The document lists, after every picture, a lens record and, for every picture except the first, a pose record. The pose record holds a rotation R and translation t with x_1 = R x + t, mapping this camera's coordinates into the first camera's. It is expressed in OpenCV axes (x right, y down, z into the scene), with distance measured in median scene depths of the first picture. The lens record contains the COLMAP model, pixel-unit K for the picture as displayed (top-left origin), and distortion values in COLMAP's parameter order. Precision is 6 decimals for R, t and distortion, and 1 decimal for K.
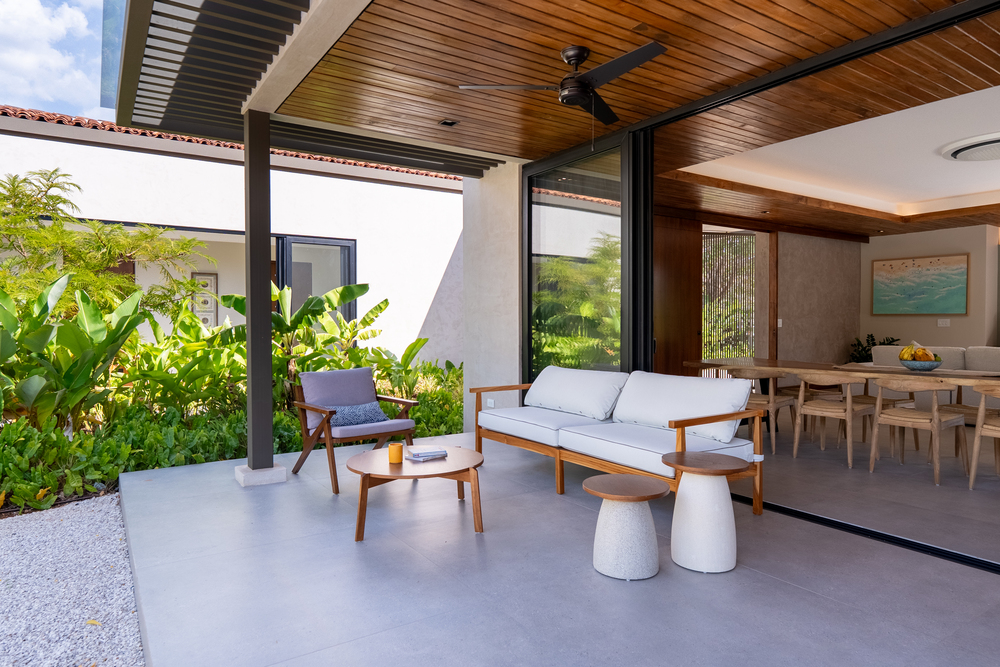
lens RADIAL K [[624.3, 0, 500.0], [0, 624.3, 333.5], [0, 0, 1]] dist [0.000239, -0.000061]
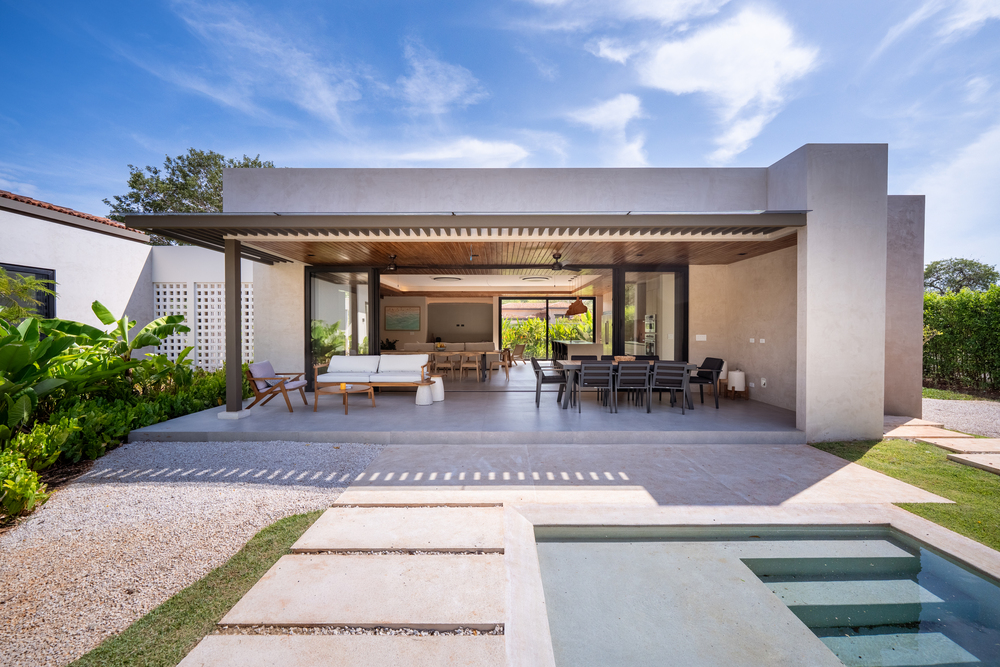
lens RADIAL K [[415.6, 0, 501.4], [0, 415.6, 320.8], [0, 0, 1]] dist [-0.000470, -0.000161]
pose [[0.544330, 0.017799, 0.838682, -0.821472], [0.009045, 0.999592, -0.027084, -0.028520], [-0.838822, 0.022328, 0.543947, -0.384528]]
